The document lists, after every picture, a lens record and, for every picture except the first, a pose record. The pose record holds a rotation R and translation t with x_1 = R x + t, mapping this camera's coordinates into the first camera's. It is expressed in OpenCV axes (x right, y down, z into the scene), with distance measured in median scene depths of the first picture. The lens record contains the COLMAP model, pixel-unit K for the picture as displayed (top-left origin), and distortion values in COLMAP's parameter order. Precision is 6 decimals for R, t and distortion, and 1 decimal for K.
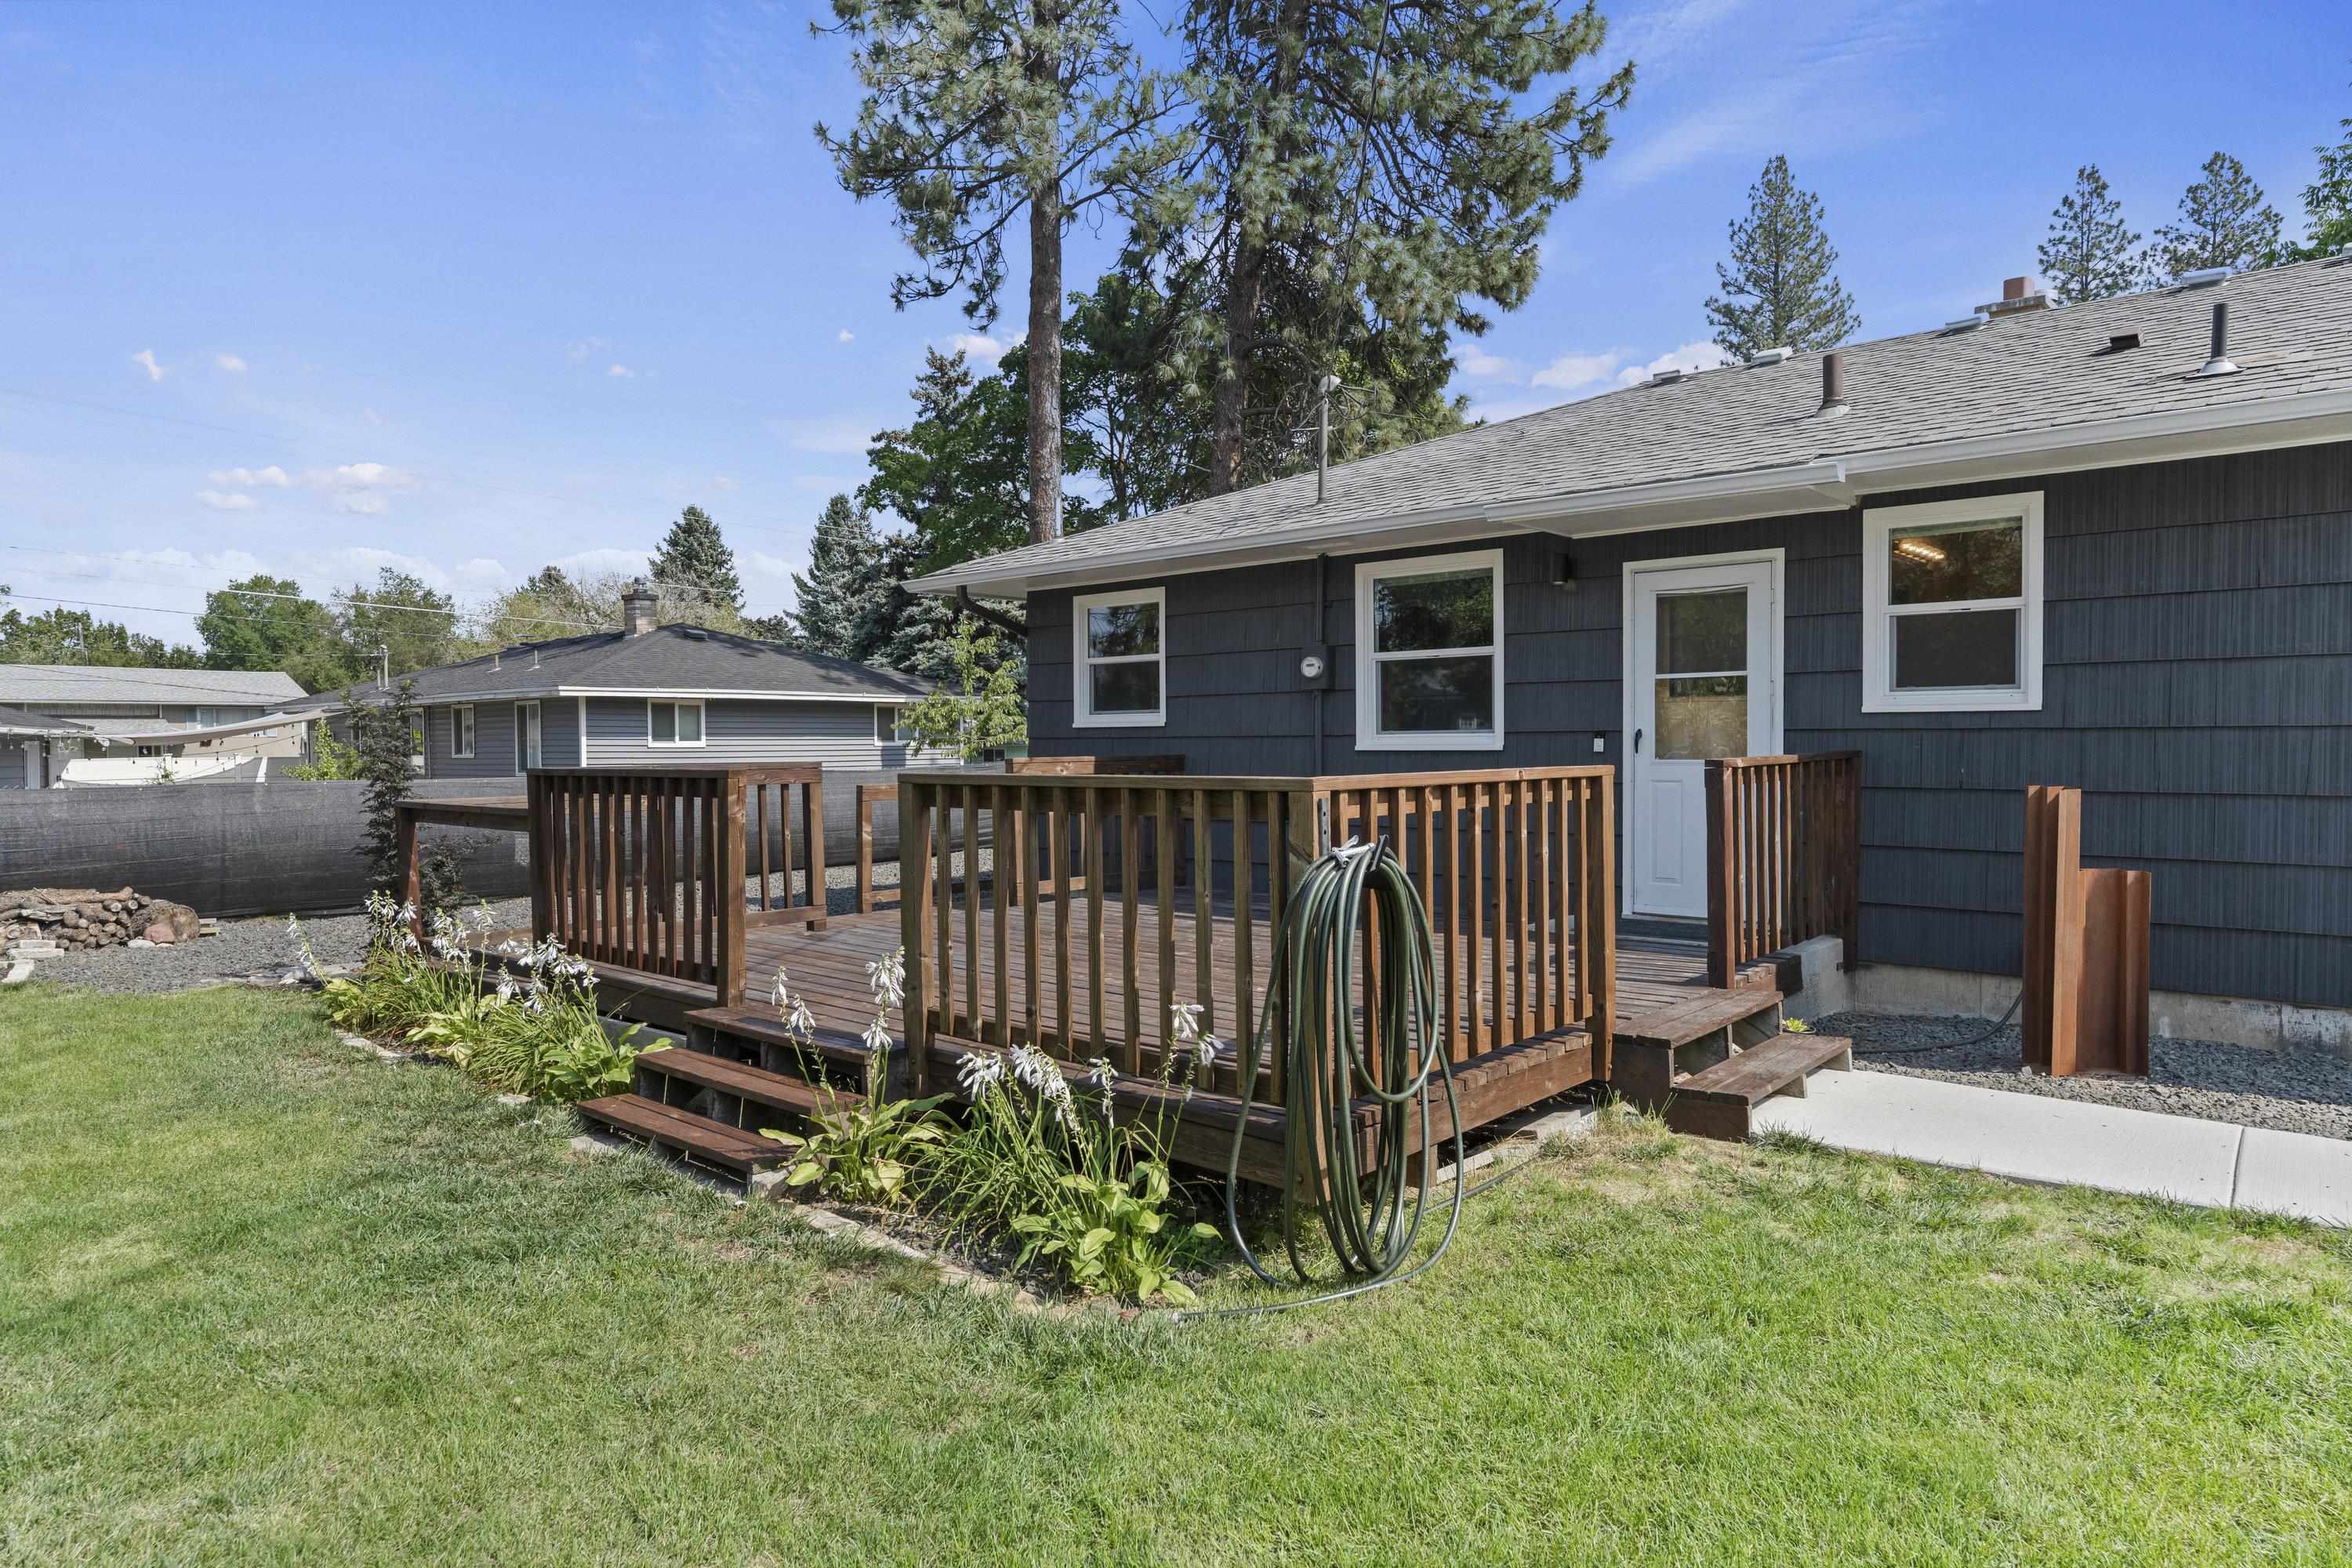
lens RADIAL K [[1395.0, 0, 1176.0], [0, 1395.0, 784.0], [0, 0, 1]] dist [0.001493, -0.000026]
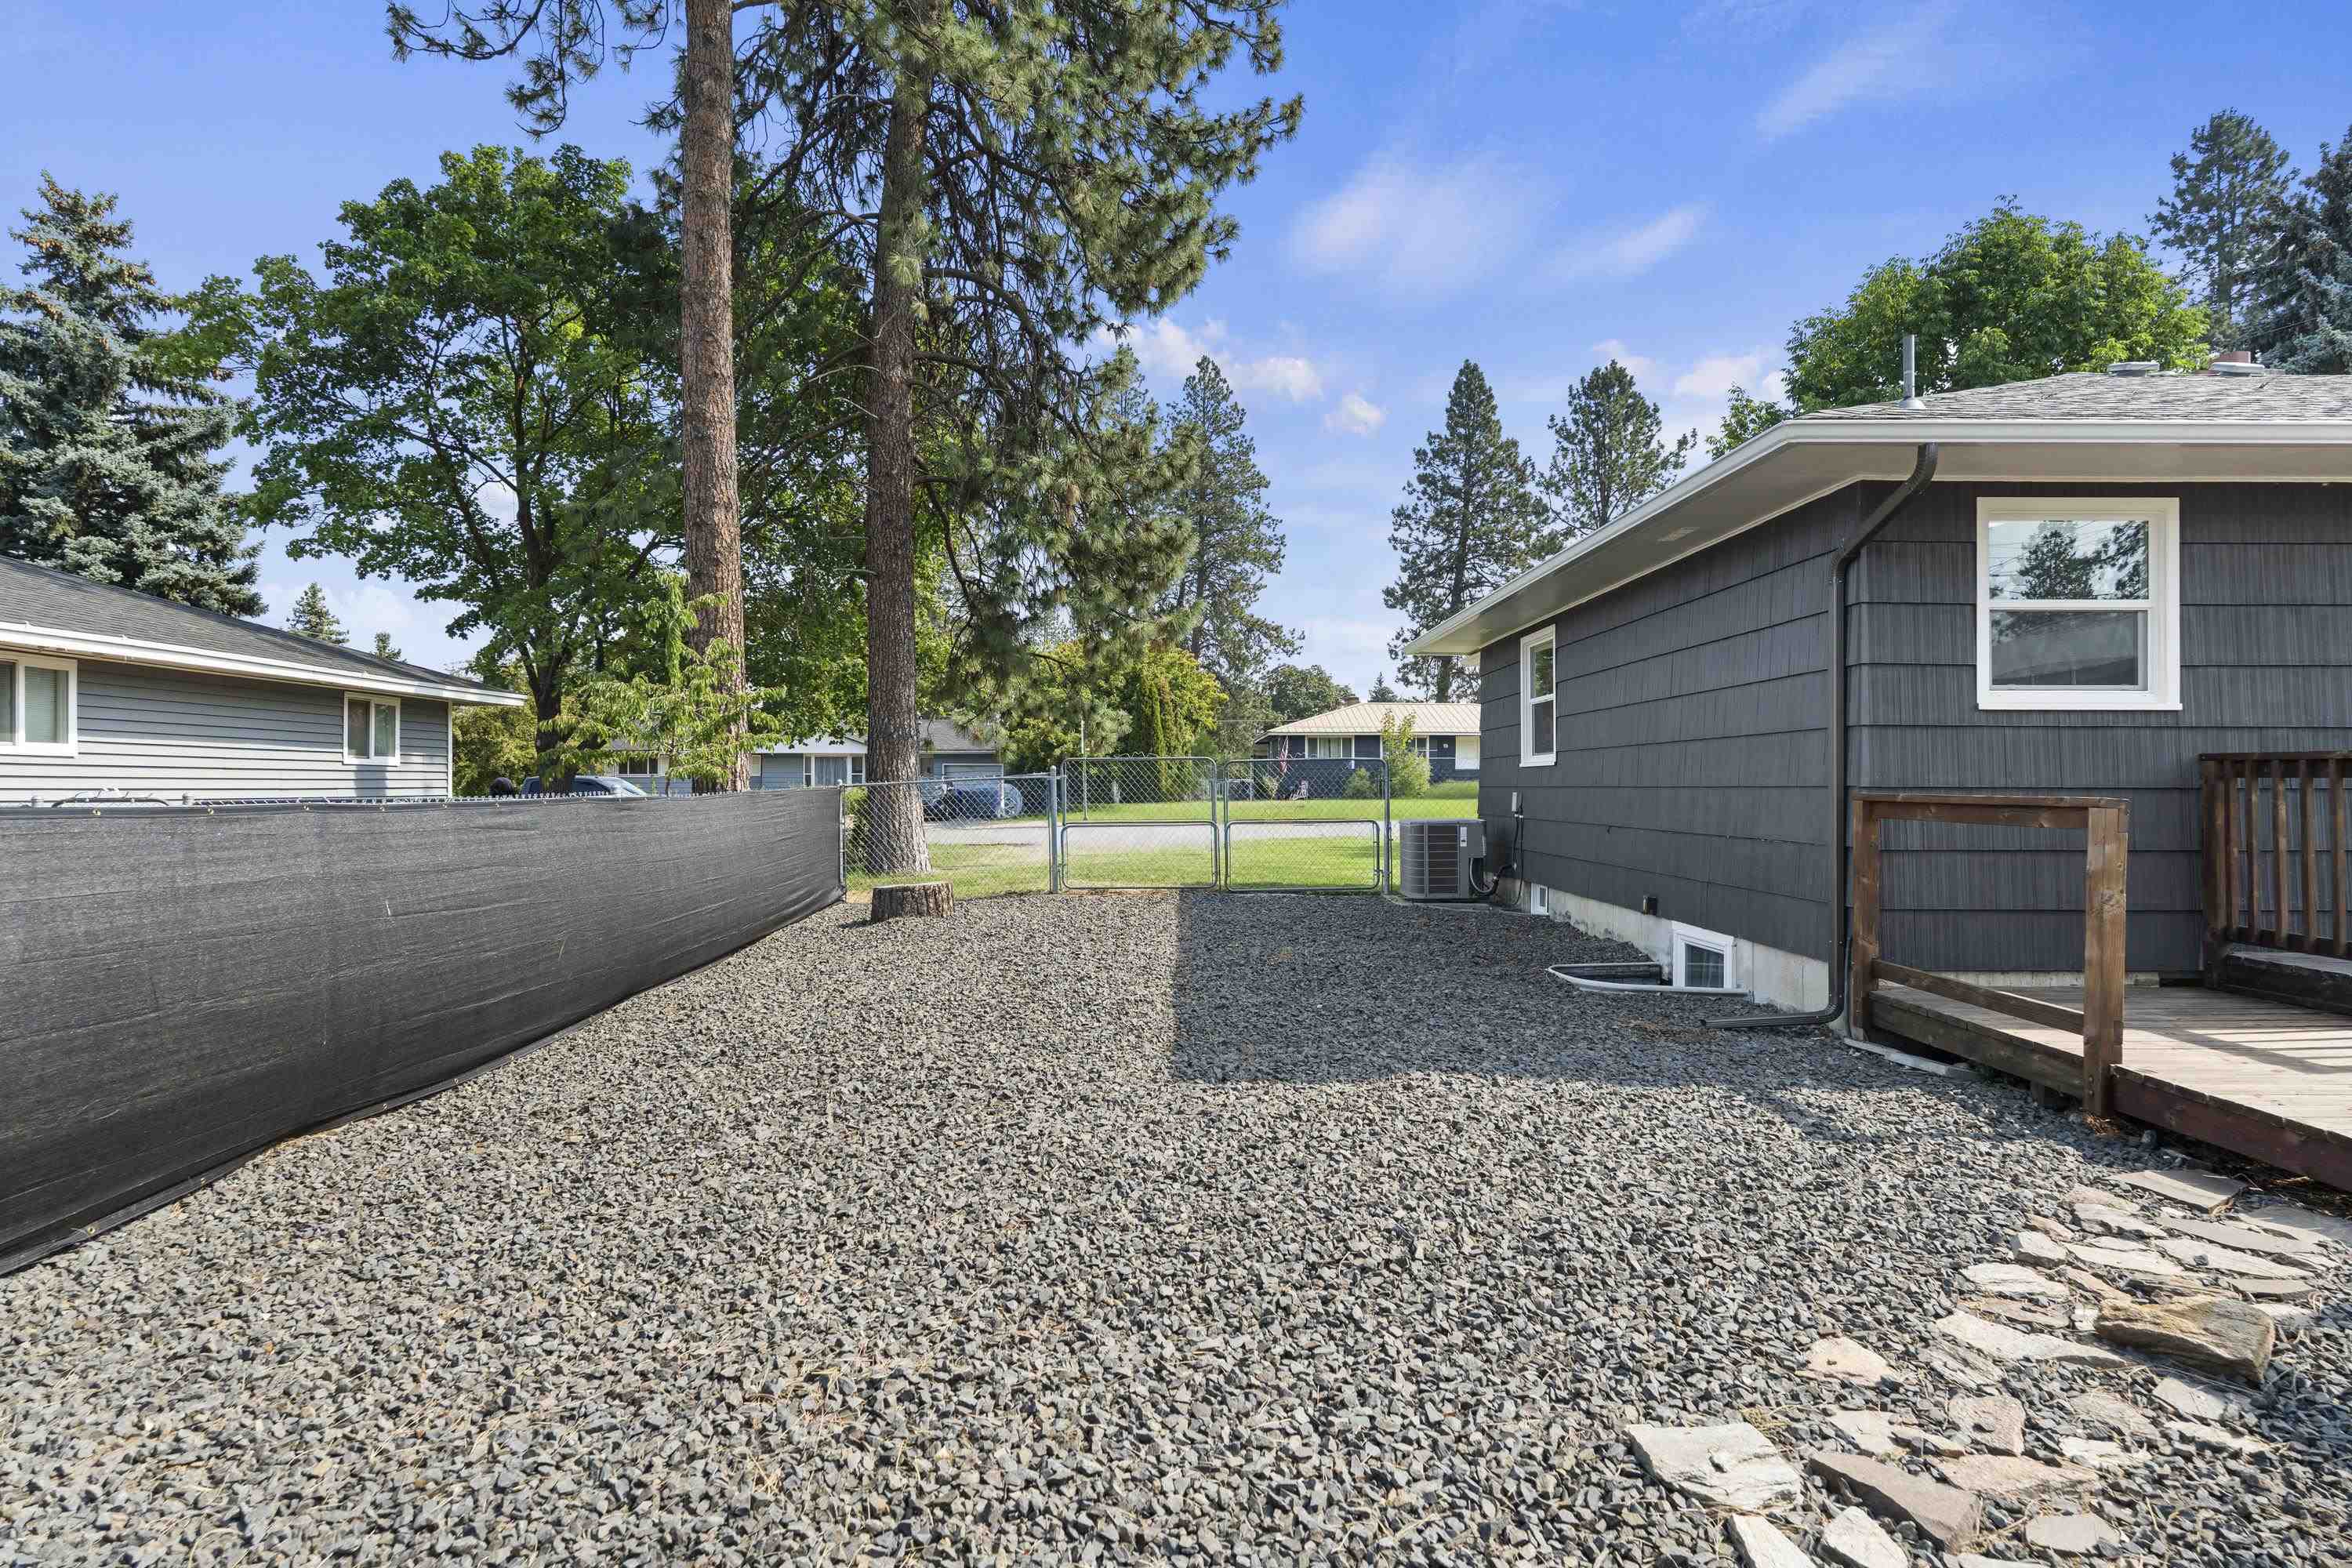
lens RADIAL K [[1266.9, 0, 1176.0], [0, 1266.9, 773.6], [0, 0, 1]] dist [-0.004087, -0.000836]
pose [[0.739911, 0.013966, 0.672560, -0.841750], [0.014320, 0.999231, -0.036503, 0.003388], [-0.672553, 0.036640, 0.739142, 0.988594]]
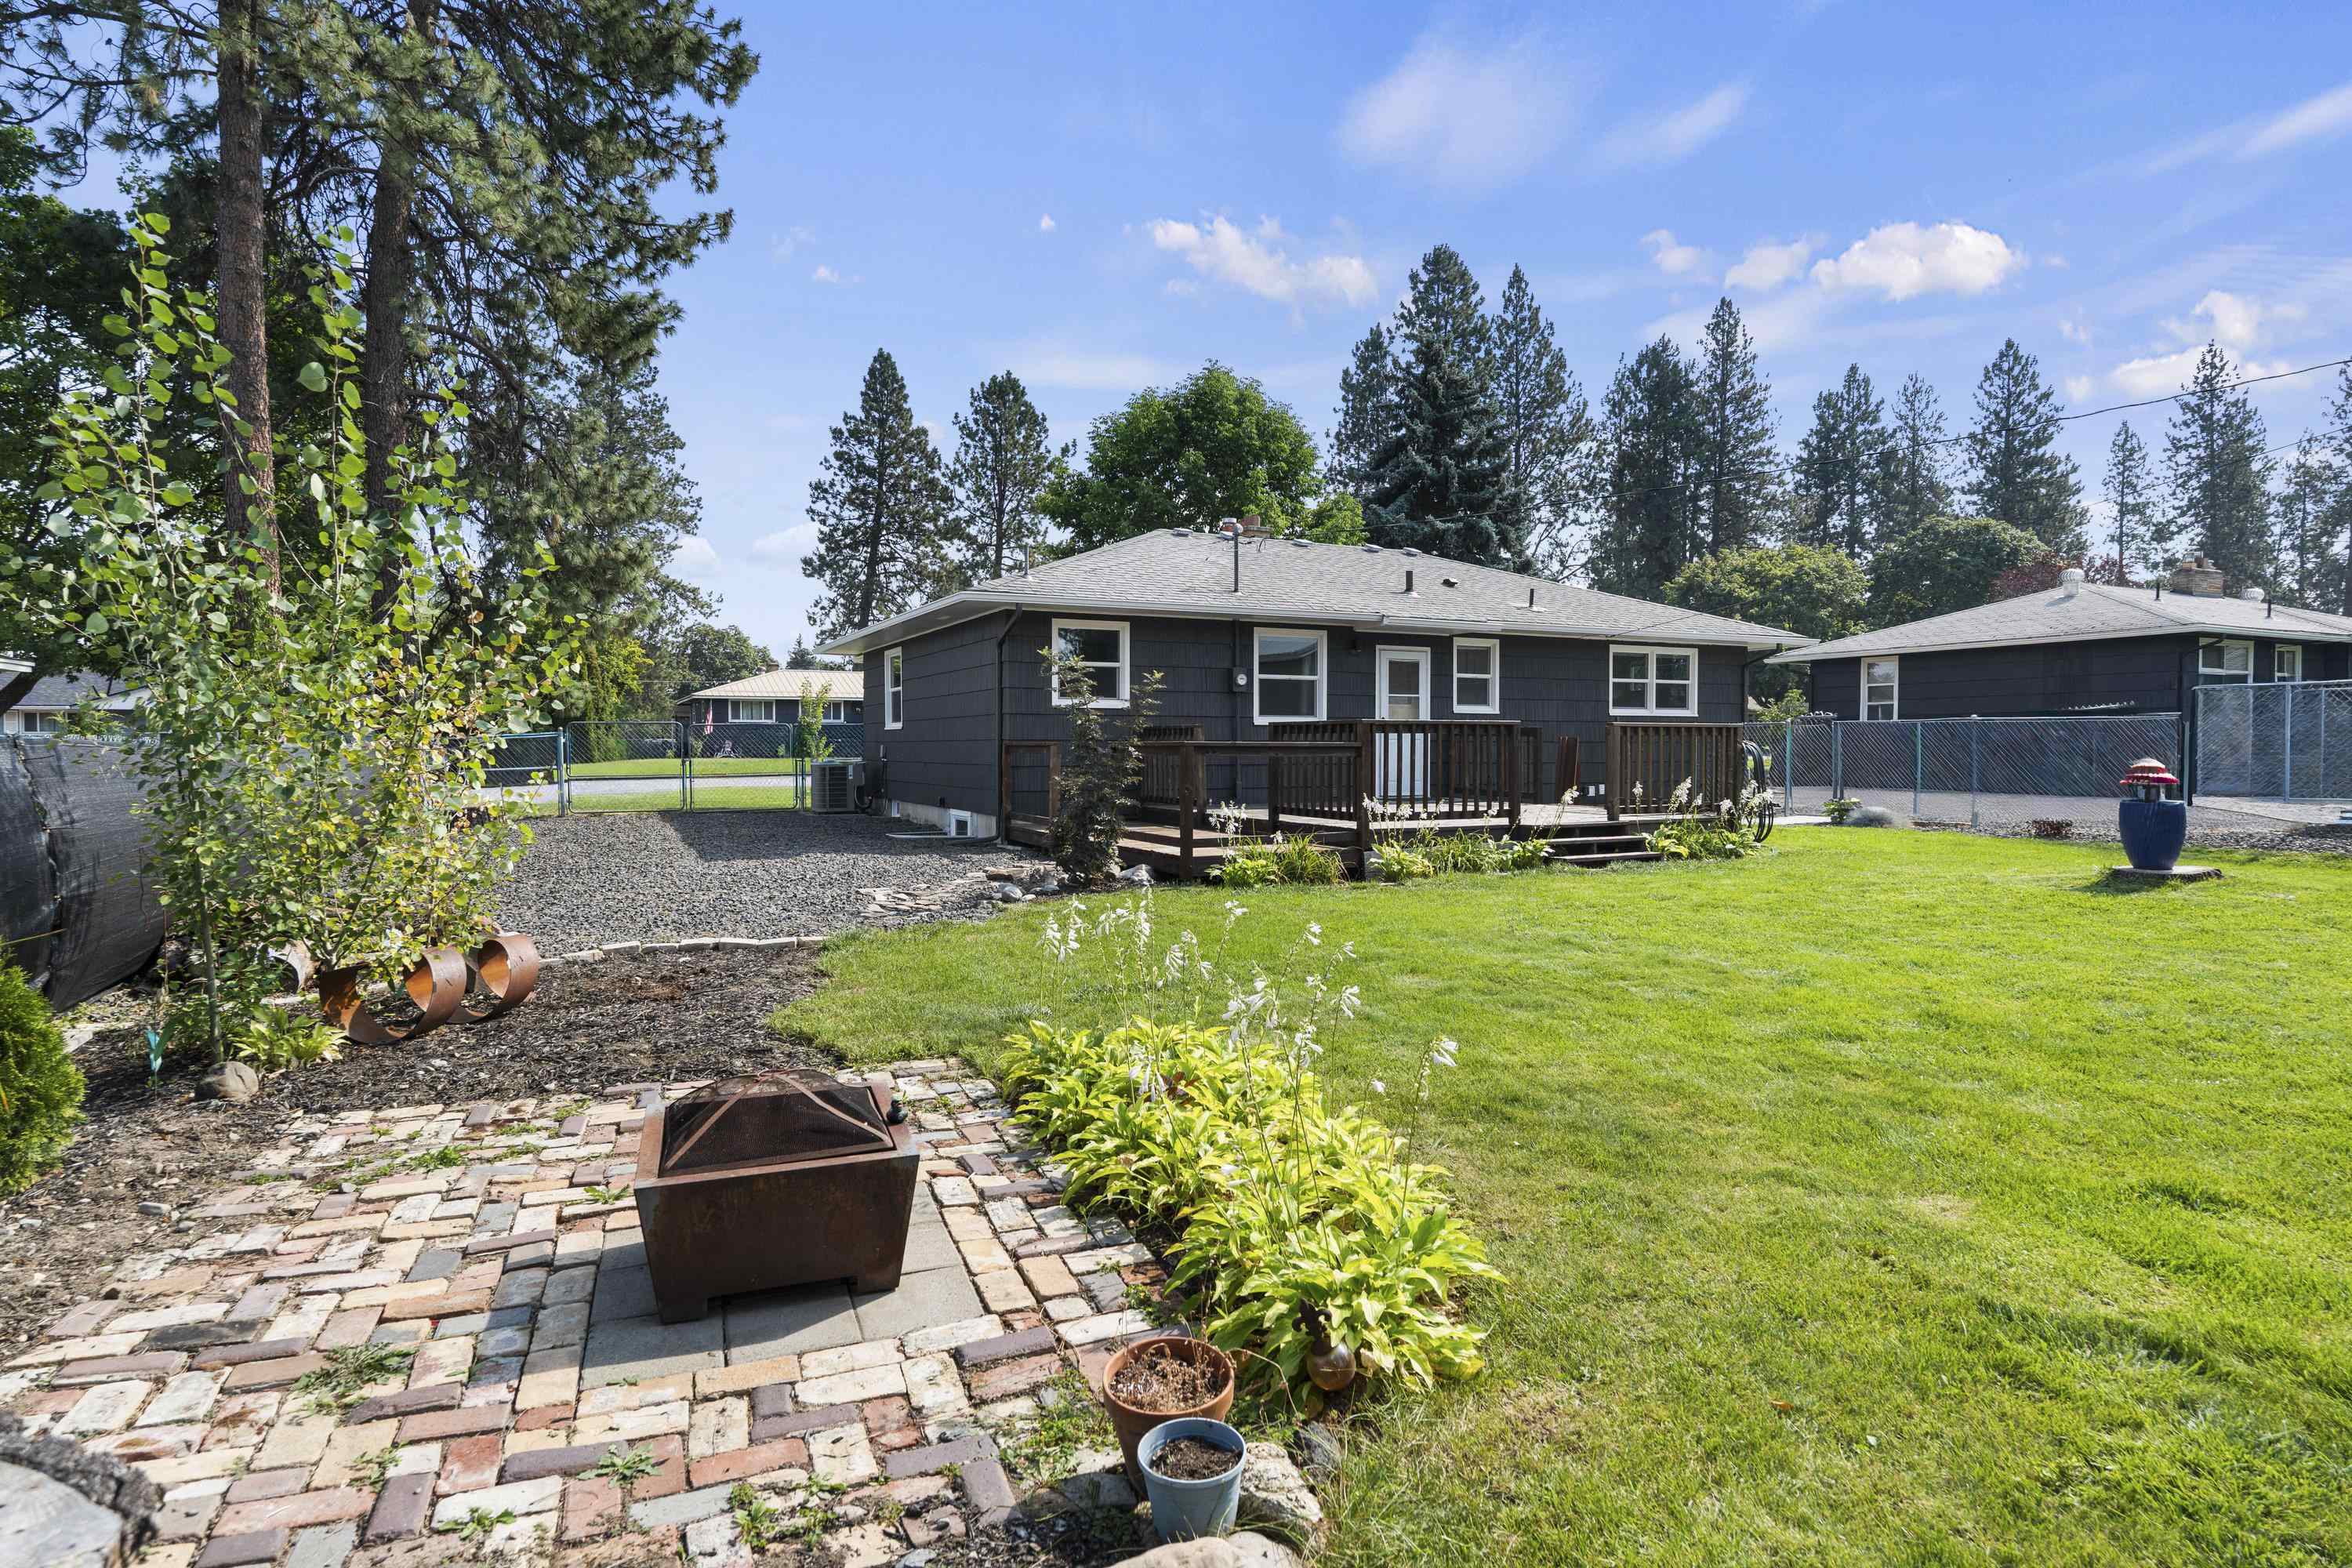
lens RADIAL K [[1270.1, 0, 1175.0], [0, 1270.1, 776.1], [0, 0, 1]] dist [-0.004485, 0.002028]
pose [[0.376692, -0.014630, 0.926223, -1.512484], [0.025403, 0.999662, 0.005459, 0.033450], [-0.925990, 0.021472, 0.376936, 0.447126]]
